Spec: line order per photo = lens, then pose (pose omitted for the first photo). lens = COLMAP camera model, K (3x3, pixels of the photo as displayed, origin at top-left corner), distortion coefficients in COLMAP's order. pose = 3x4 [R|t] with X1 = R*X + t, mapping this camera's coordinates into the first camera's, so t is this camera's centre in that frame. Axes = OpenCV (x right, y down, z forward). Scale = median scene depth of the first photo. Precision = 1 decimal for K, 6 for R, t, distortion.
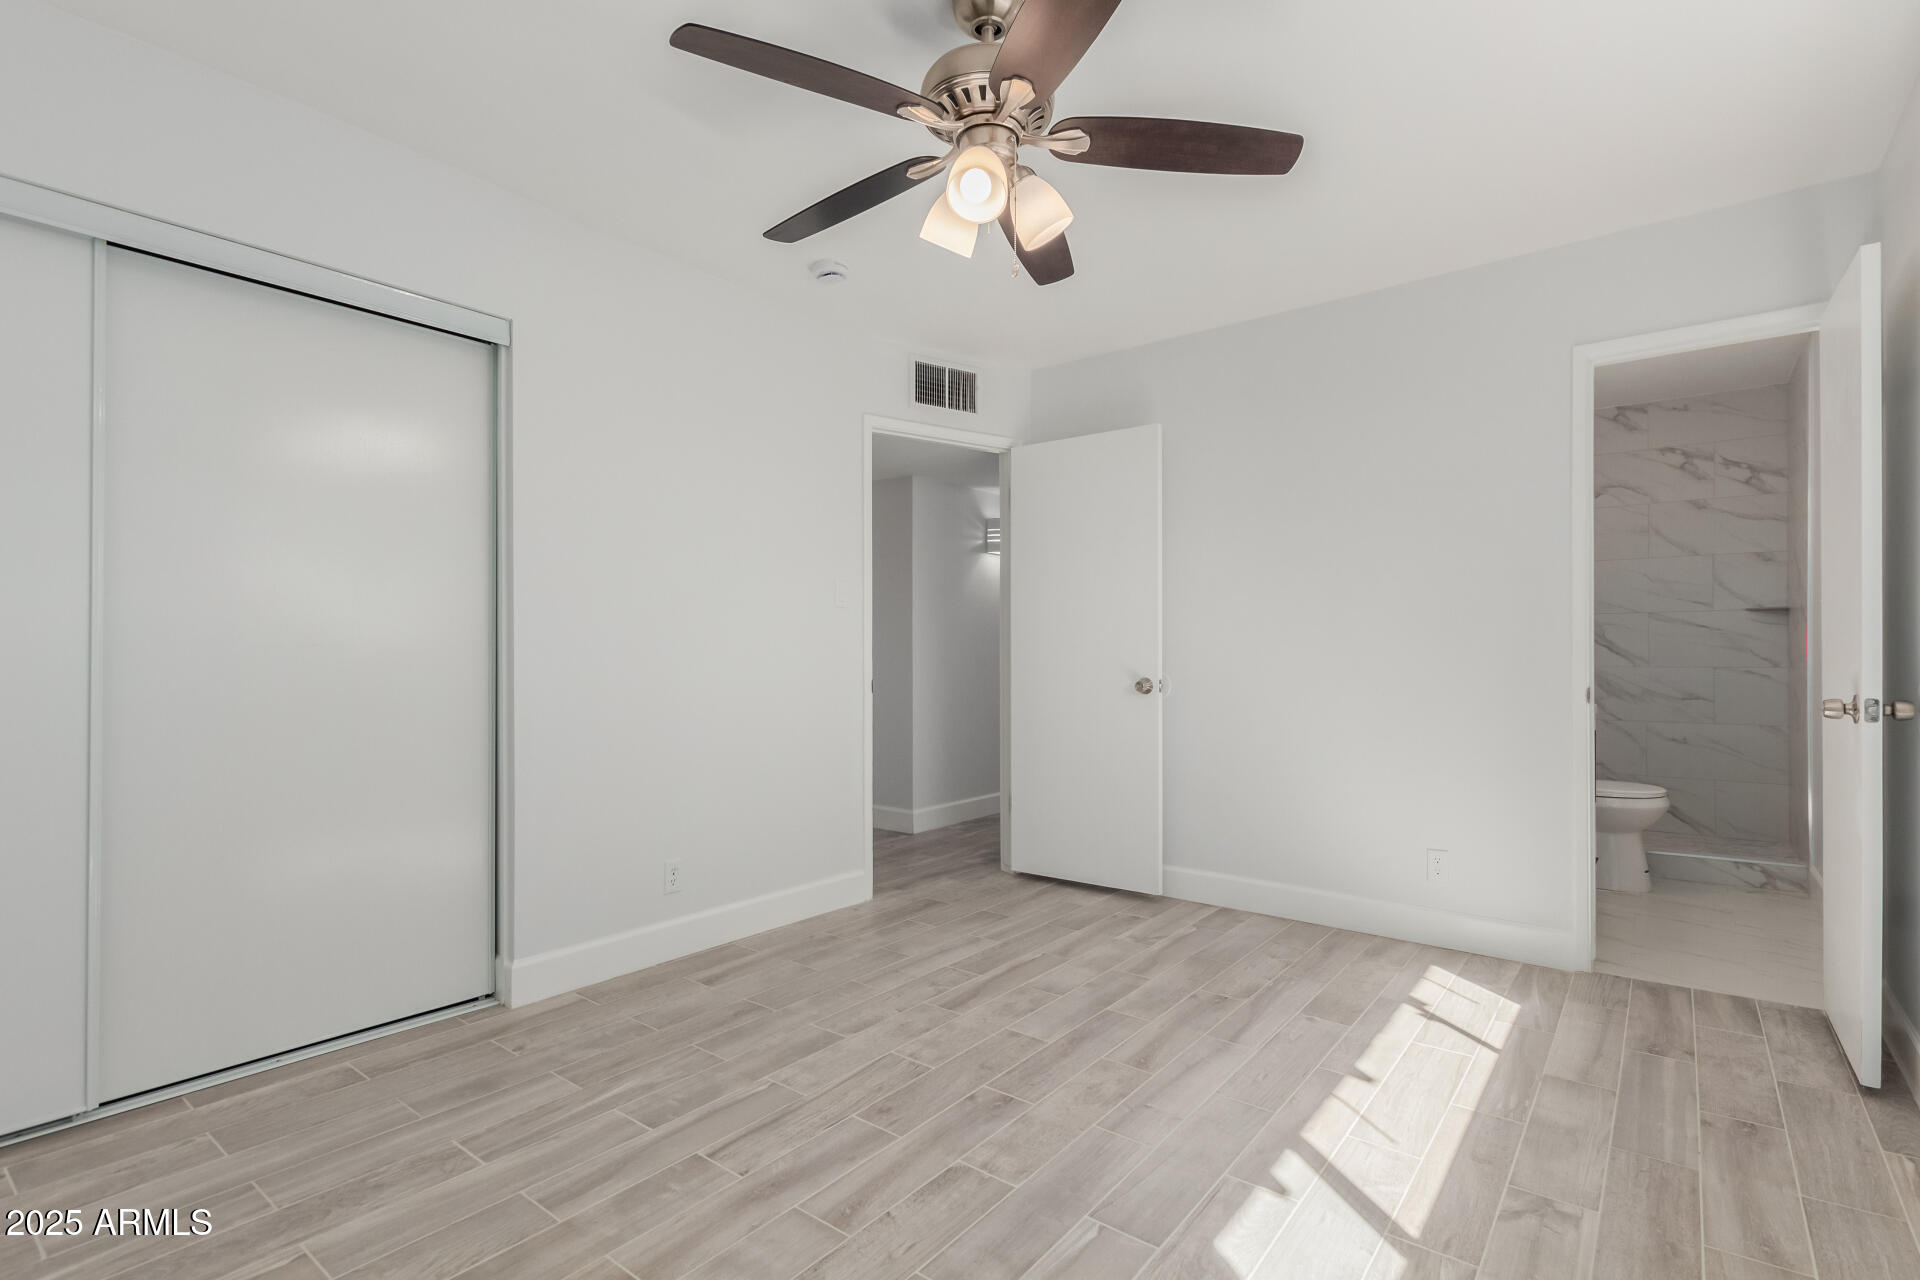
lens RADIAL K [[898.5, 0, 955.1], [0, 898.5, 629.4], [0, 0, 1]] dist [-0.000081, 0.000333]
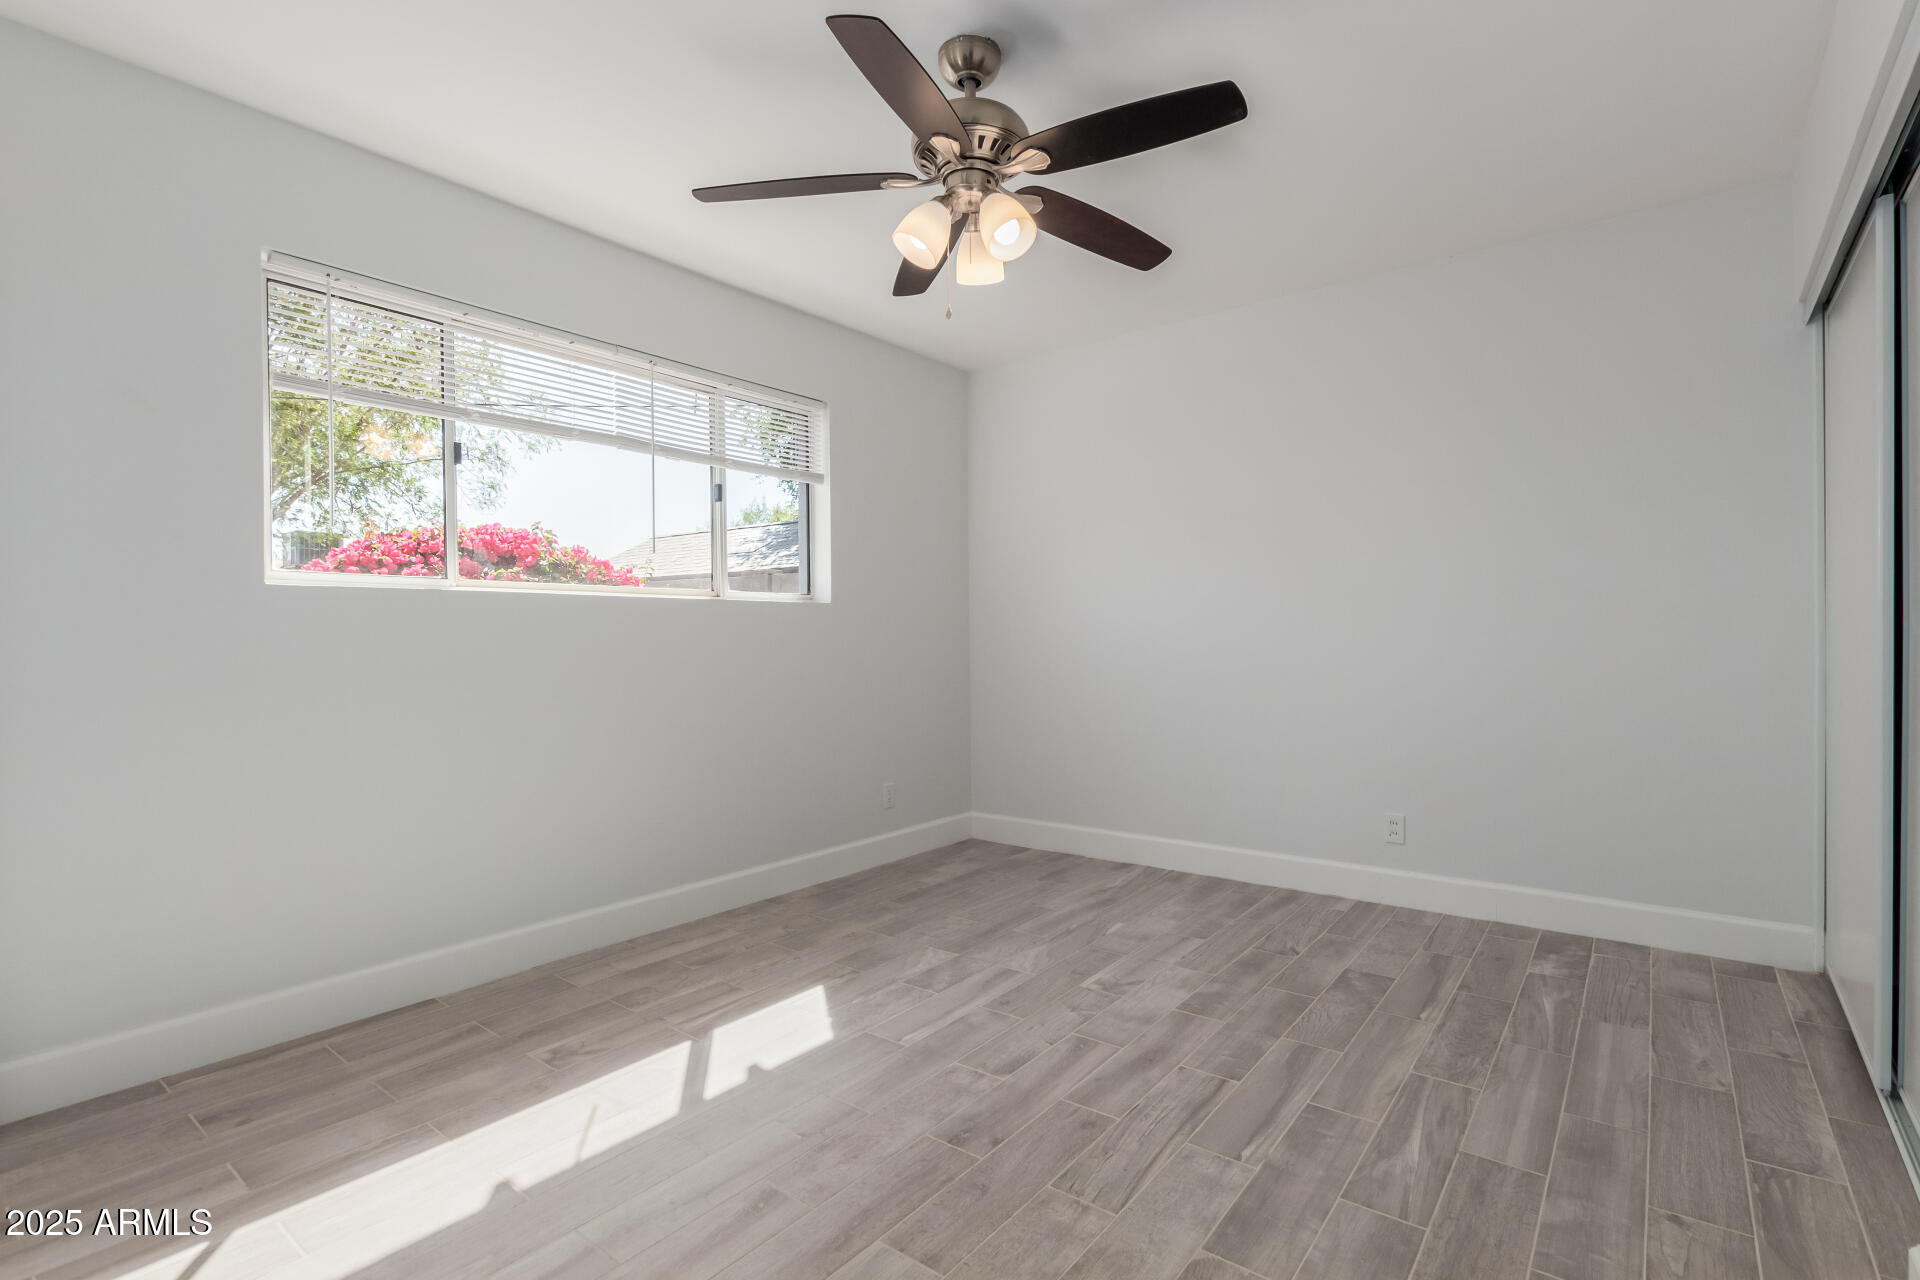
lens RADIAL K [[906.2, 0, 966.5], [0, 906.2, 633.7], [0, 0, 1]] dist [0.017180, -0.010334]
pose [[-0.999841, 0.008256, -0.015816, 0.061730], [0.008751, 0.999466, -0.031480, 0.057457], [0.015548, -0.031614, -0.999379, 2.064257]]
